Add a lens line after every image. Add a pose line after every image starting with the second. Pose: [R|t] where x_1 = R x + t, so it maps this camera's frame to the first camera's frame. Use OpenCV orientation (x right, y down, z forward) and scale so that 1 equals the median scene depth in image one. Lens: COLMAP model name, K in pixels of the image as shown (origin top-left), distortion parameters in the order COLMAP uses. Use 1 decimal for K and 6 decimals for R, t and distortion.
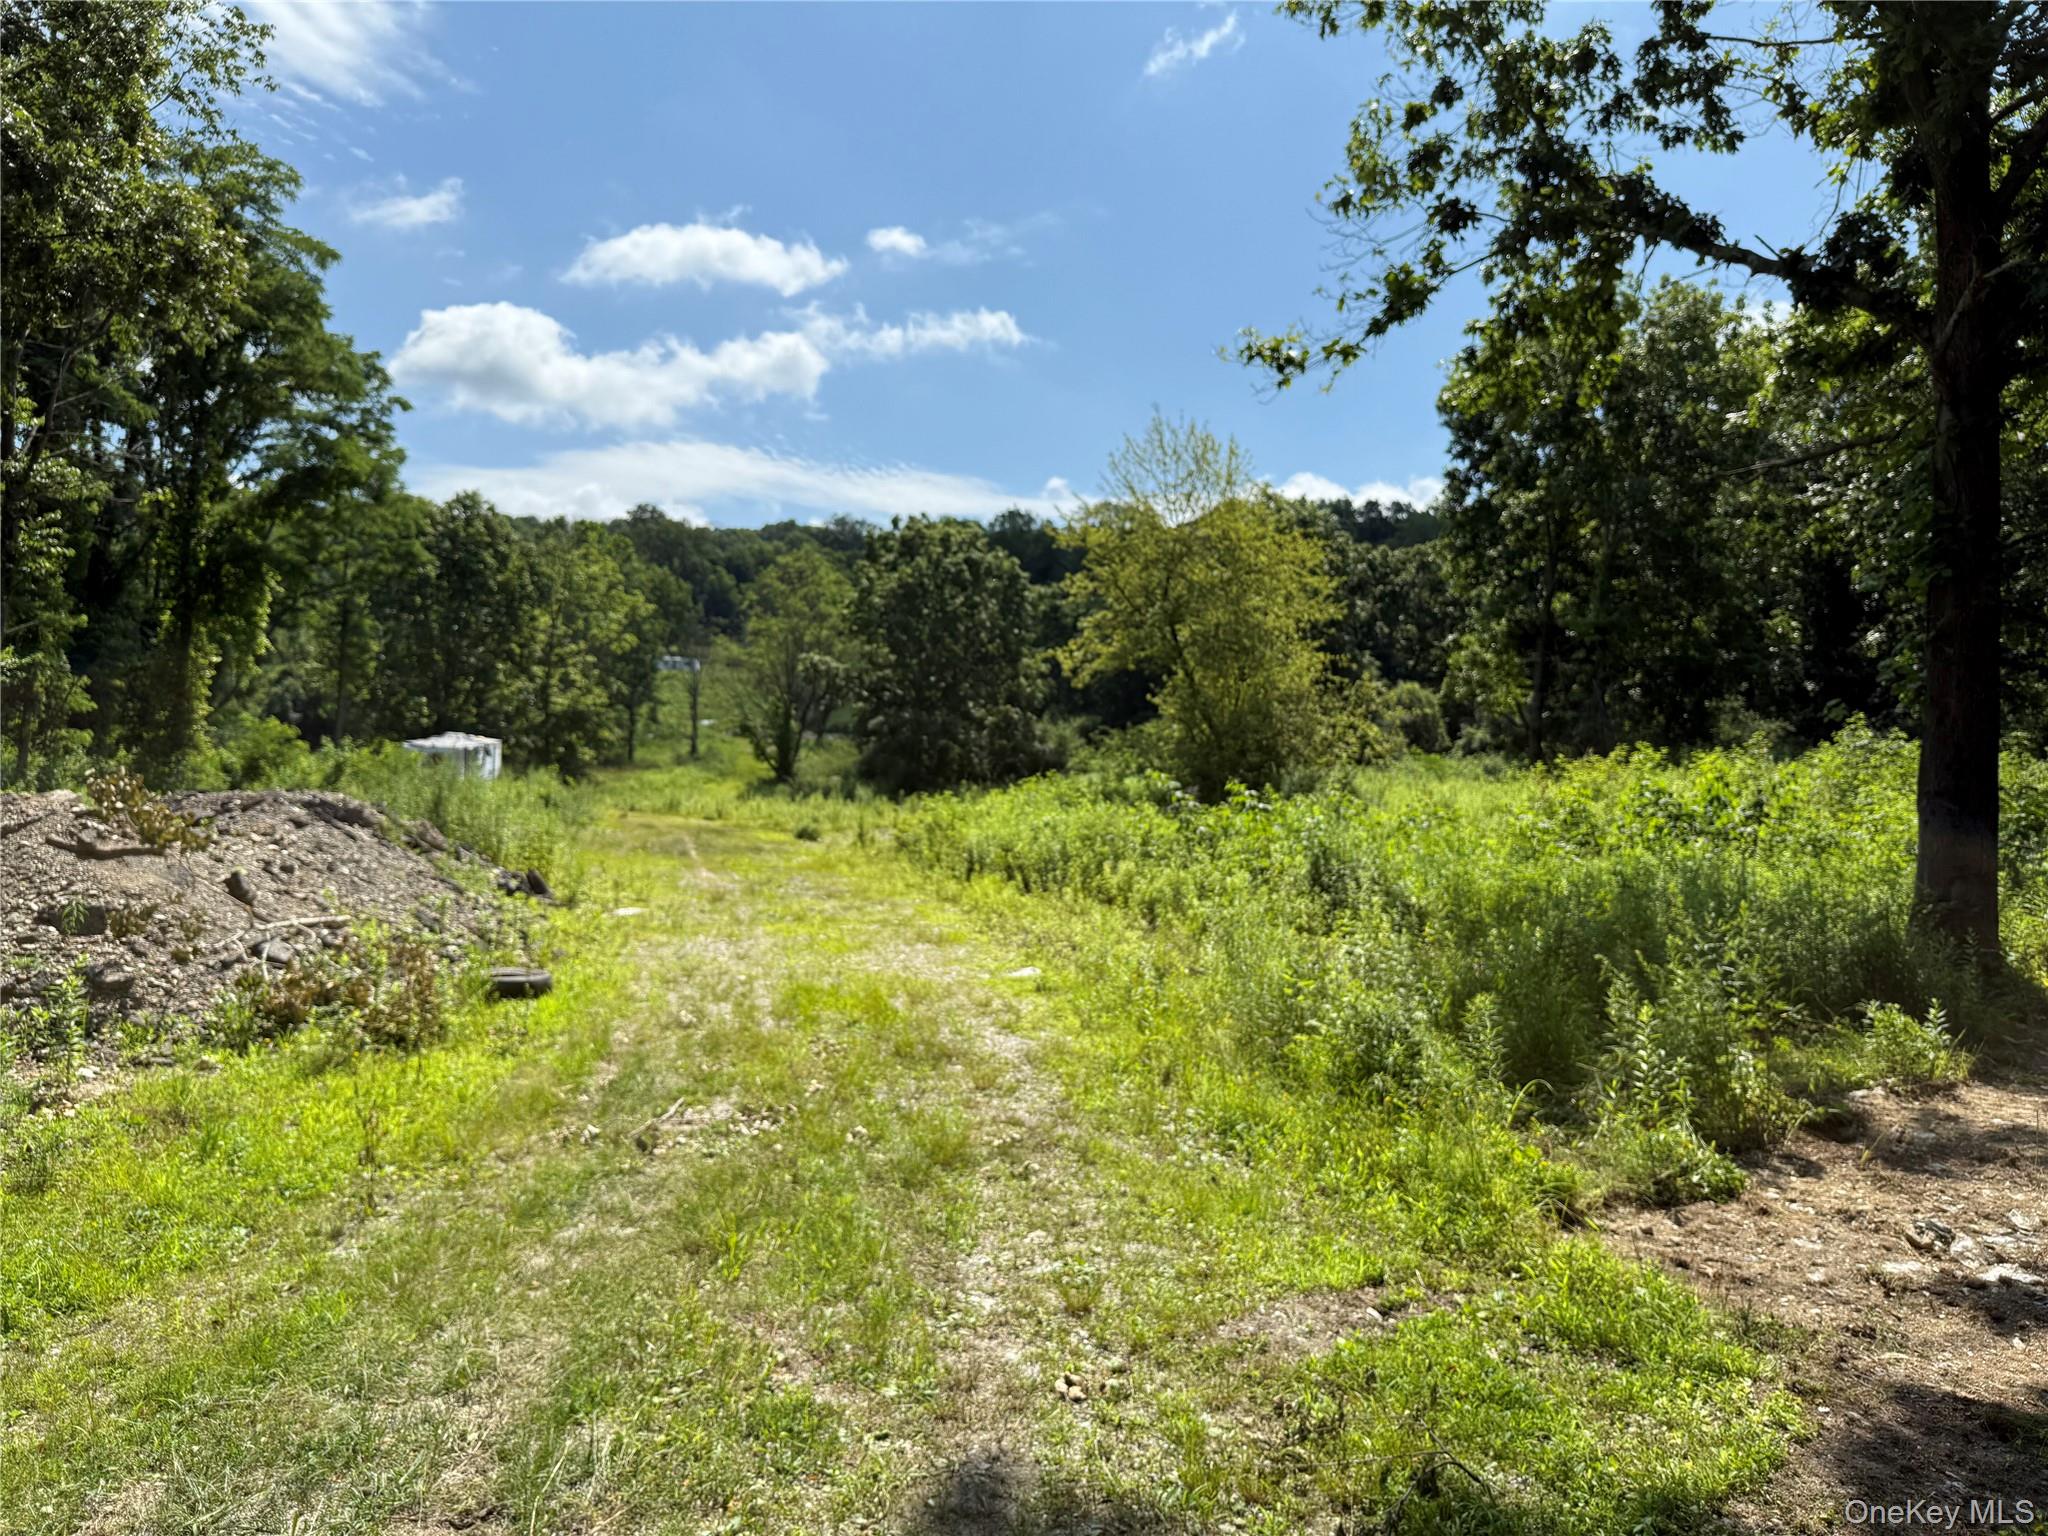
lens RADIAL K [[1466.4, 0, 1024.0], [0, 1466.4, 768.0], [0, 0, 1]] dist [0.000600, -0.000435]
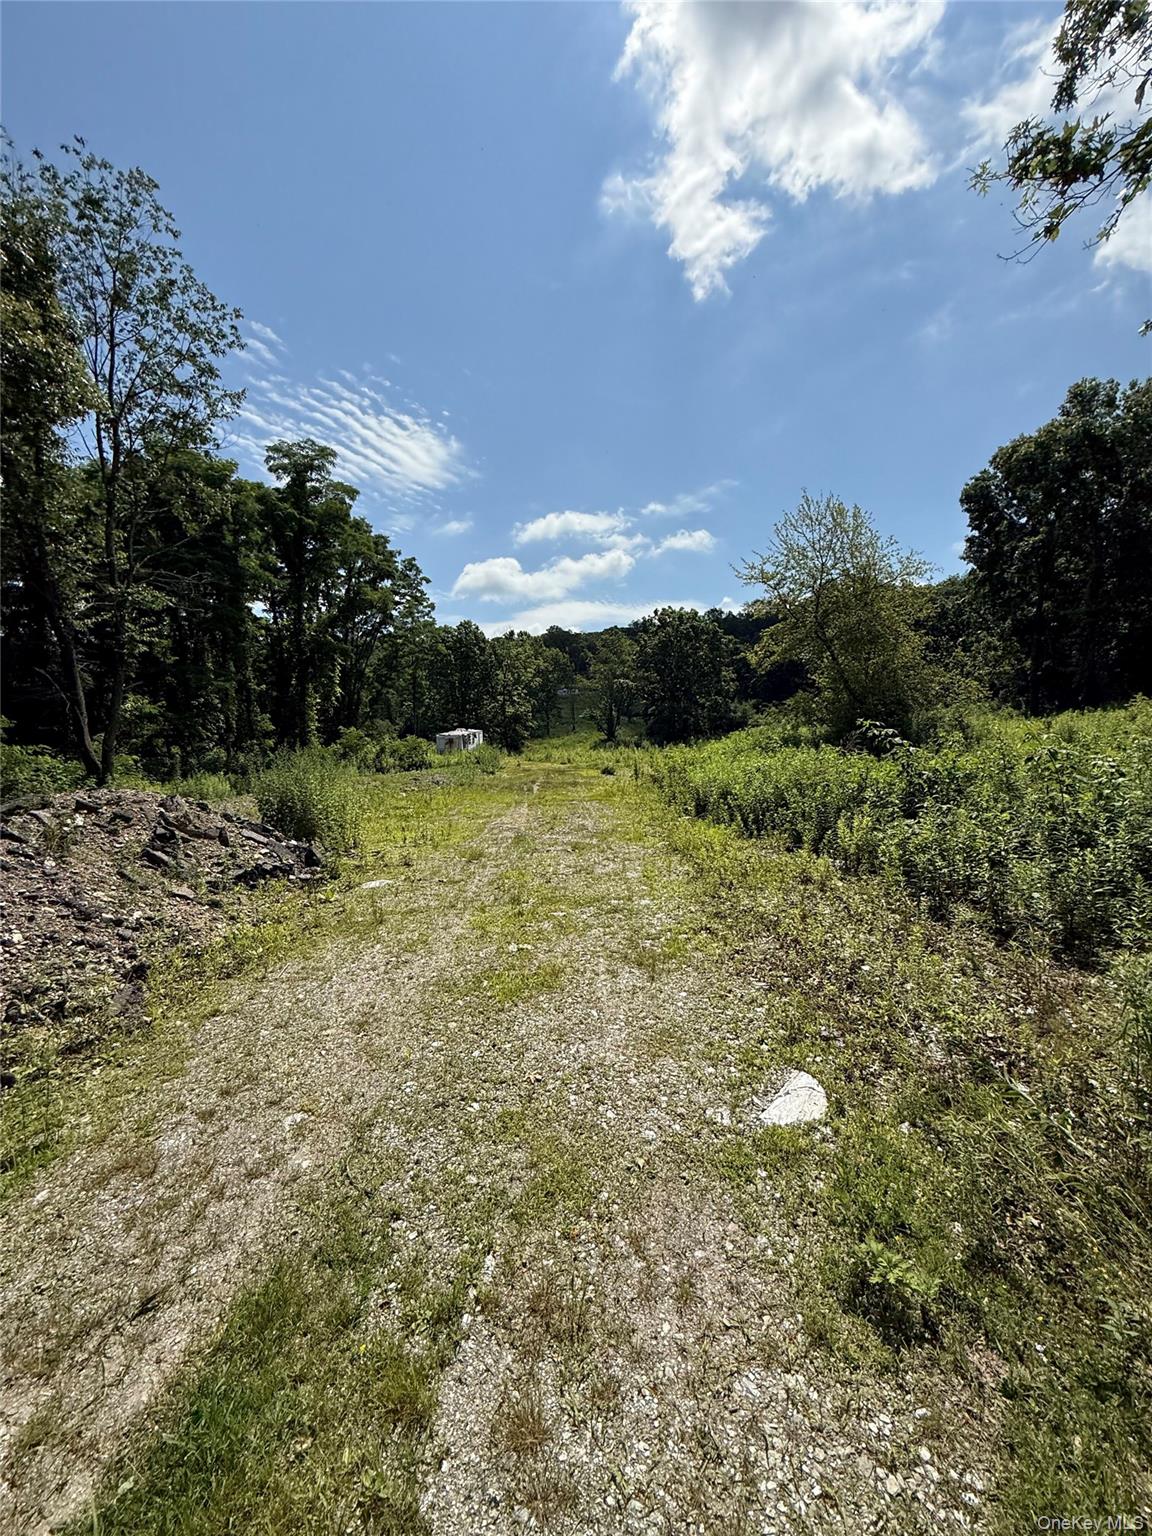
lens RADIAL K [[614.5, 0, 576.0], [0, 614.5, 768.0], [0, 0, 1]] dist [0.000572, 0.000073]
pose [[0.969943, -0.053717, -0.237329, -0.004051], [0.067719, 0.996388, 0.051240, -0.000098], [0.233719, -0.065771, 0.970077, 0.177594]]
